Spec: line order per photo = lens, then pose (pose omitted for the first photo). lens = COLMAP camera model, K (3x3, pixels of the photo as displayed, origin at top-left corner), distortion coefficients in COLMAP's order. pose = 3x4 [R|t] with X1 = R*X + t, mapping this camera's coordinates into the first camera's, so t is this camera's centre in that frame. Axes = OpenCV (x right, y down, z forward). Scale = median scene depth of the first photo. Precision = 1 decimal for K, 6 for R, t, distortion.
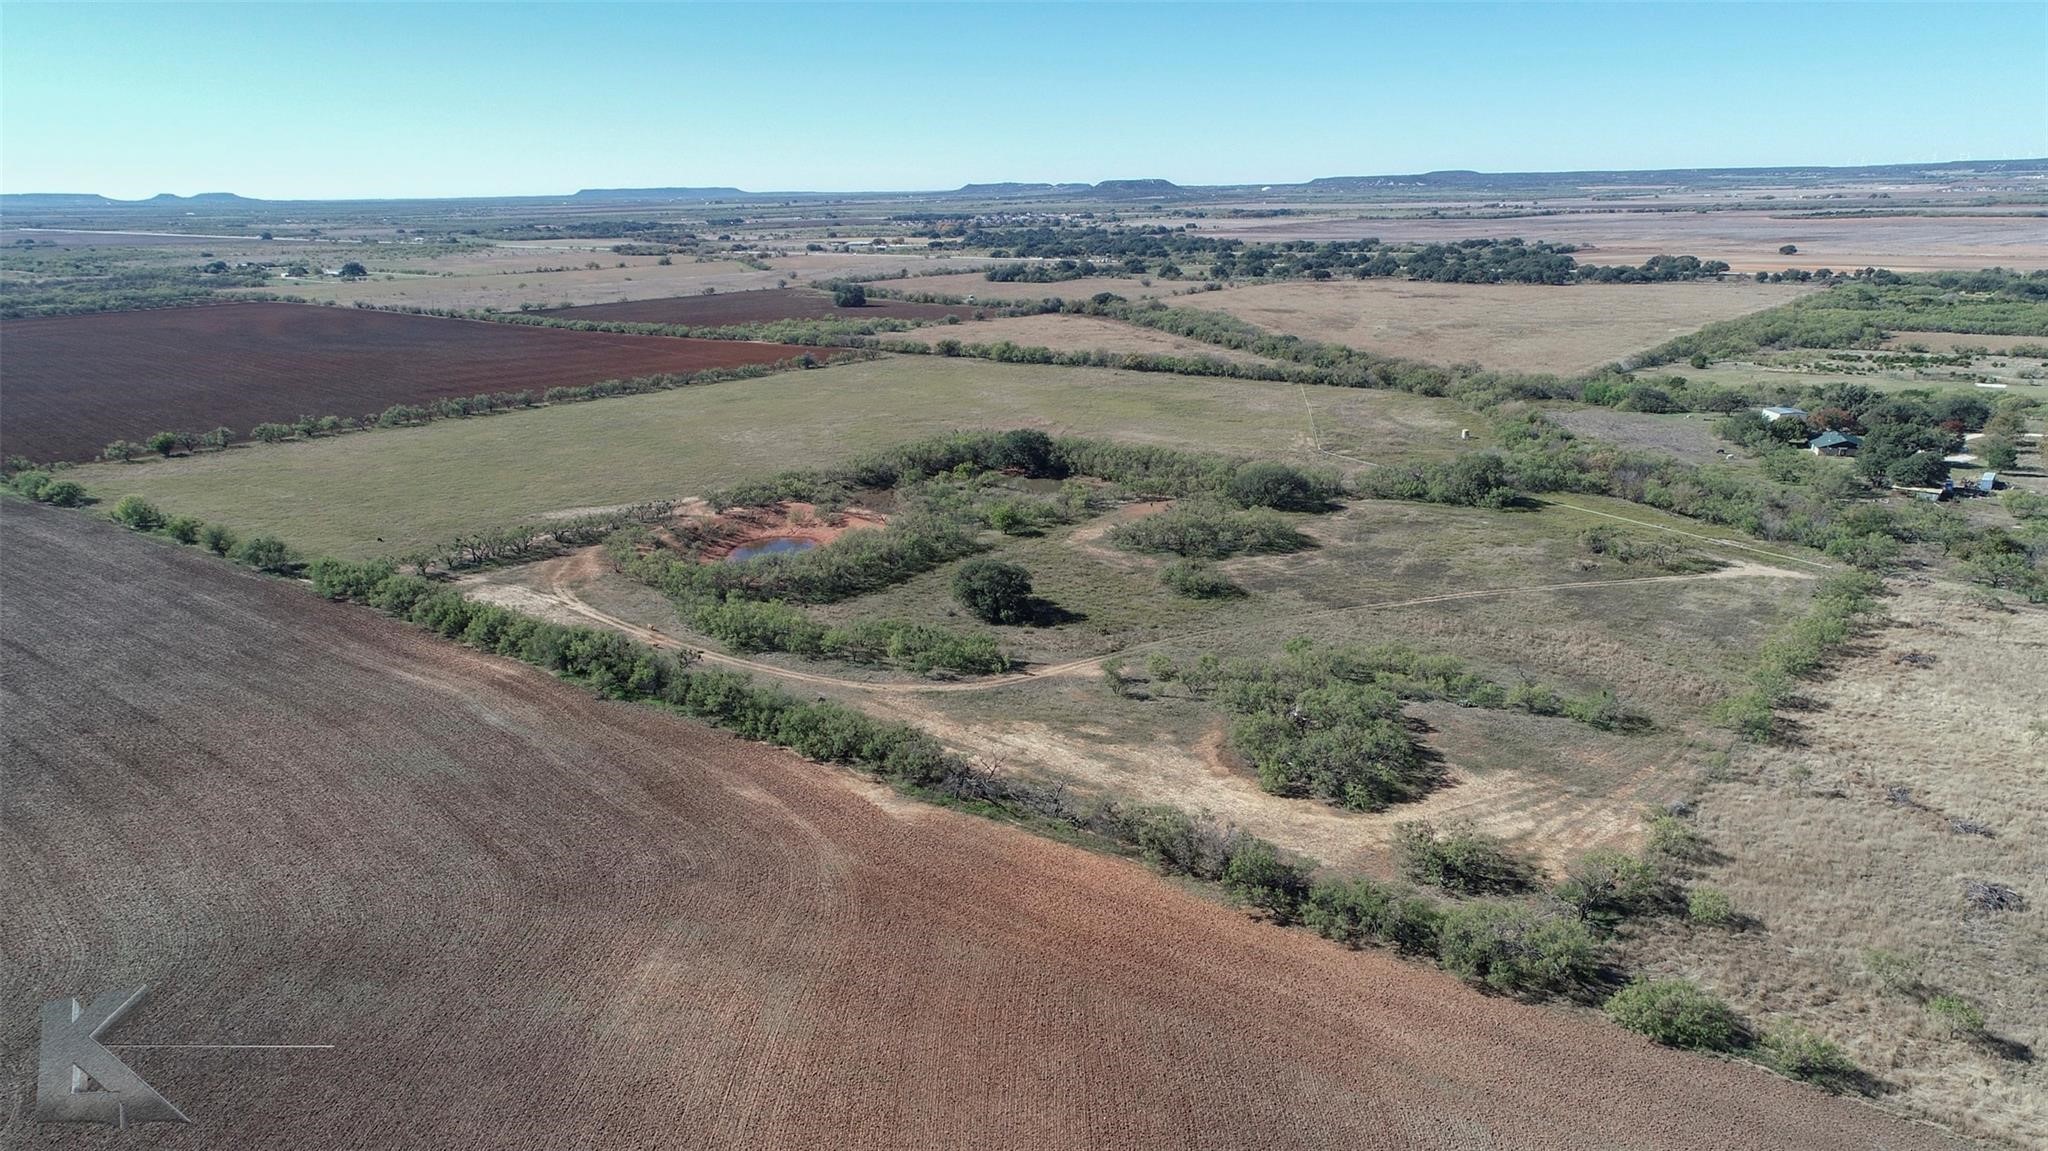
lens RADIAL K [[1363.8, 0, 1024.0], [0, 1363.8, 572.0], [0, 0, 1]] dist [0.035169, -0.003165]
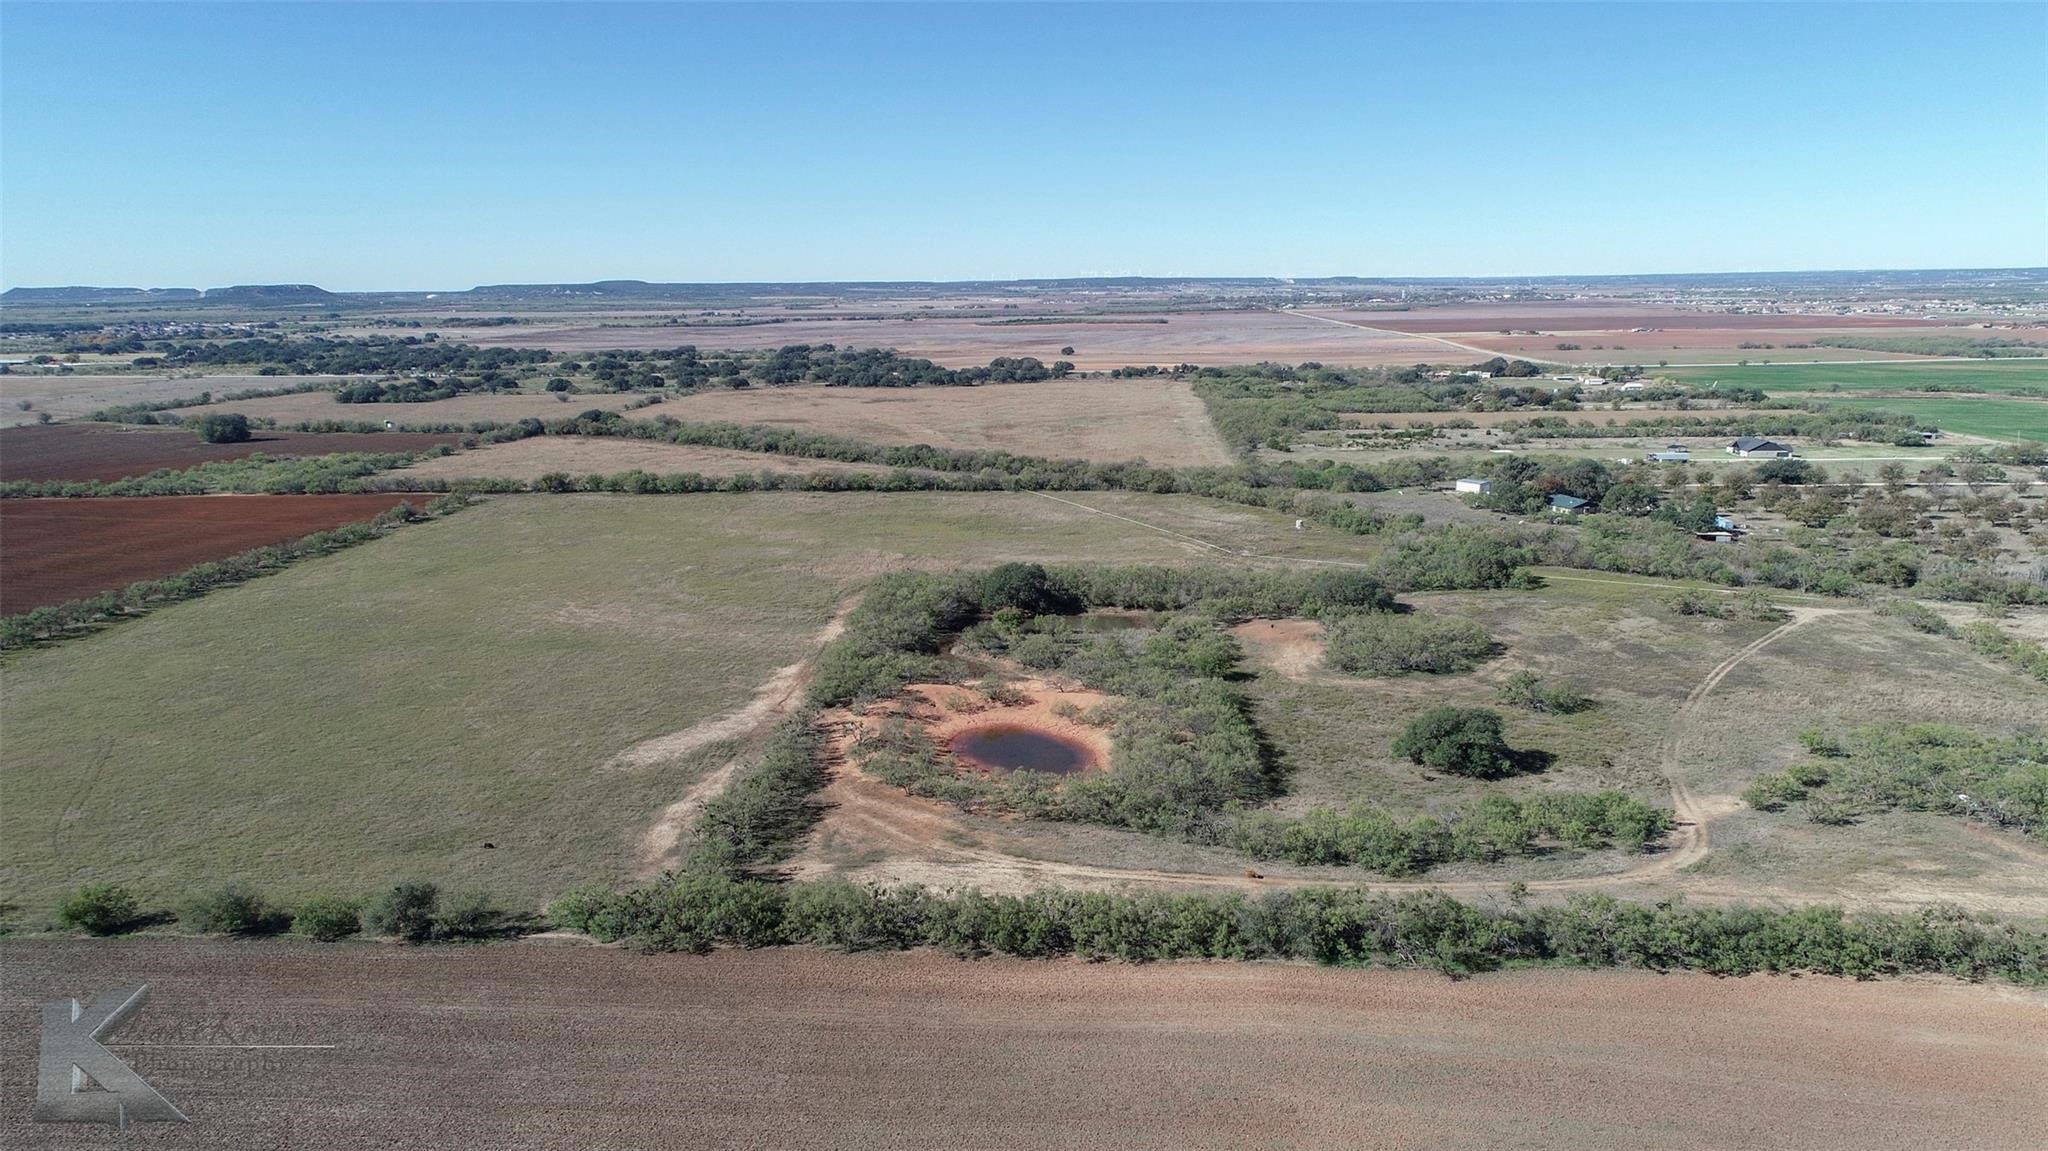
lens RADIAL K [[1363.8, 0, 1021.9], [0, 1363.8, 586.4], [0, 0, 1]] dist [0.035169, -0.003165]
pose [[0.831635, -0.116077, 0.543055, -0.226878], [0.151083, 0.988316, -0.020118, -0.034673], [-0.534375, 0.098777, 0.839456, 0.128094]]
